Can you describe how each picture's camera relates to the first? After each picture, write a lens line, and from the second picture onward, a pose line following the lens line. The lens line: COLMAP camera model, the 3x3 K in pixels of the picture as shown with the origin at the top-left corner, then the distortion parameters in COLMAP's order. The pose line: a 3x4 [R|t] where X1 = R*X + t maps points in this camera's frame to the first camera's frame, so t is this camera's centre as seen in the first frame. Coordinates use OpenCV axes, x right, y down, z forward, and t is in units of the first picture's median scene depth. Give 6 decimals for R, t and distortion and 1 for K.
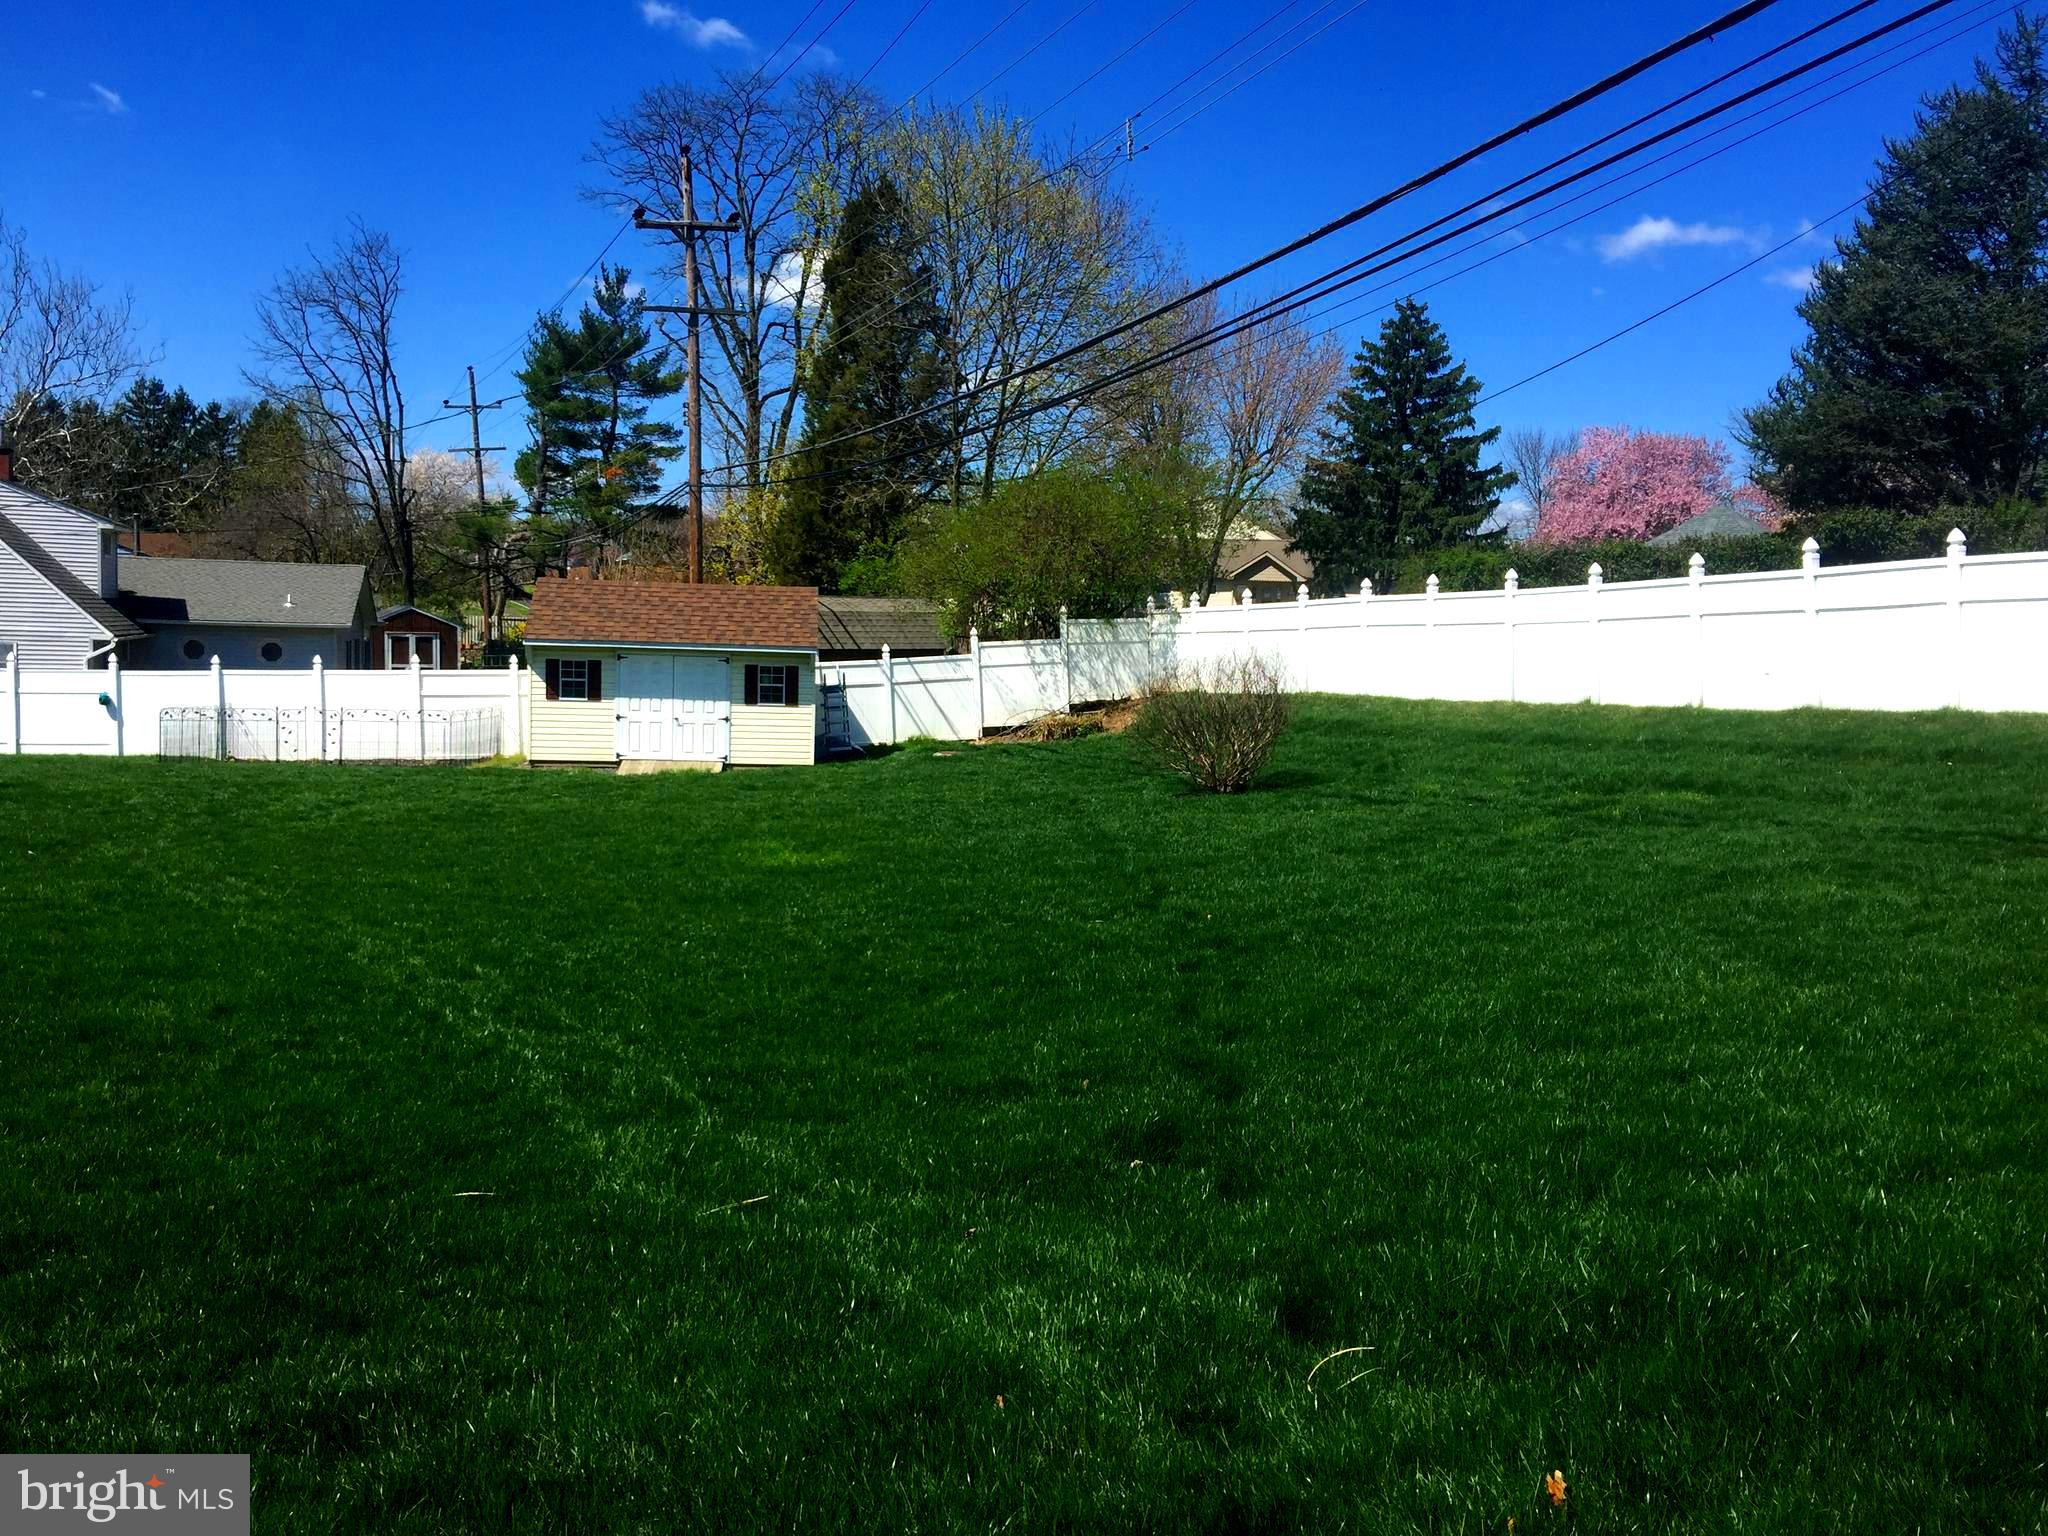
lens RADIAL K [[1720.1, 0, 1024.0], [0, 1720.1, 768.0], [0, 0, 1]] dist [0.090799, -0.141645]
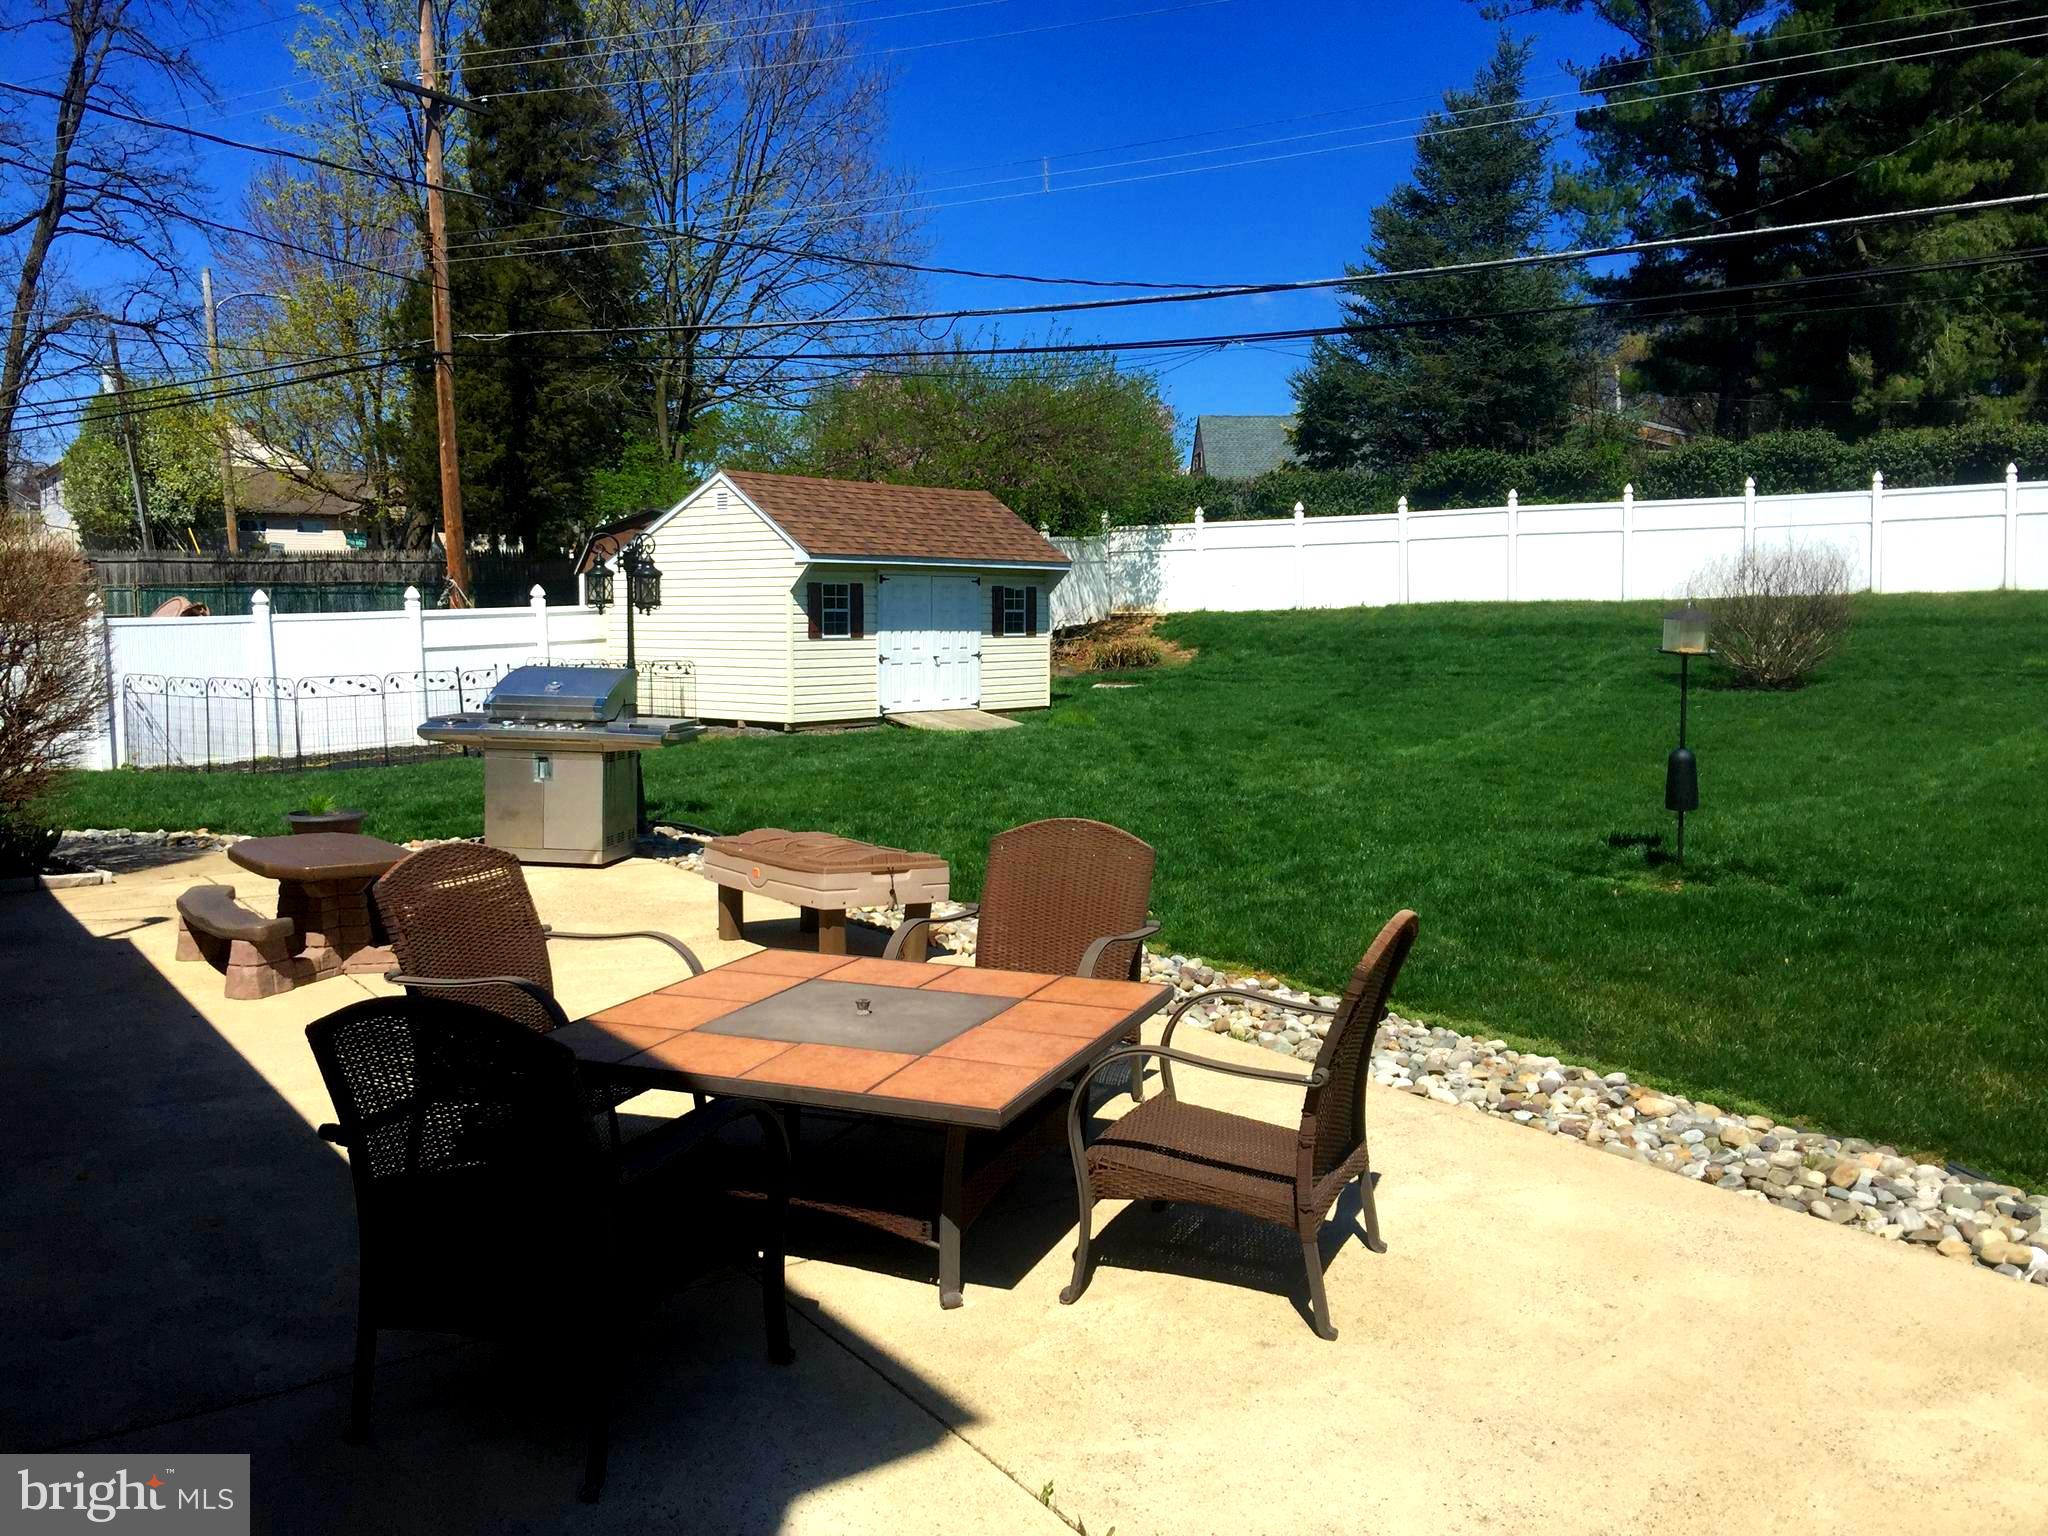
lens RADIAL K [[1720.1, 0, 1024.0], [0, 1720.1, 768.0], [0, 0, 1]] dist [0.090799, -0.141645]
pose [[0.753961, -0.084903, 0.651409, -0.687819], [0.079587, 0.996114, 0.037715, -0.004032], [-0.652080, 0.023408, 0.757788, 0.373423]]
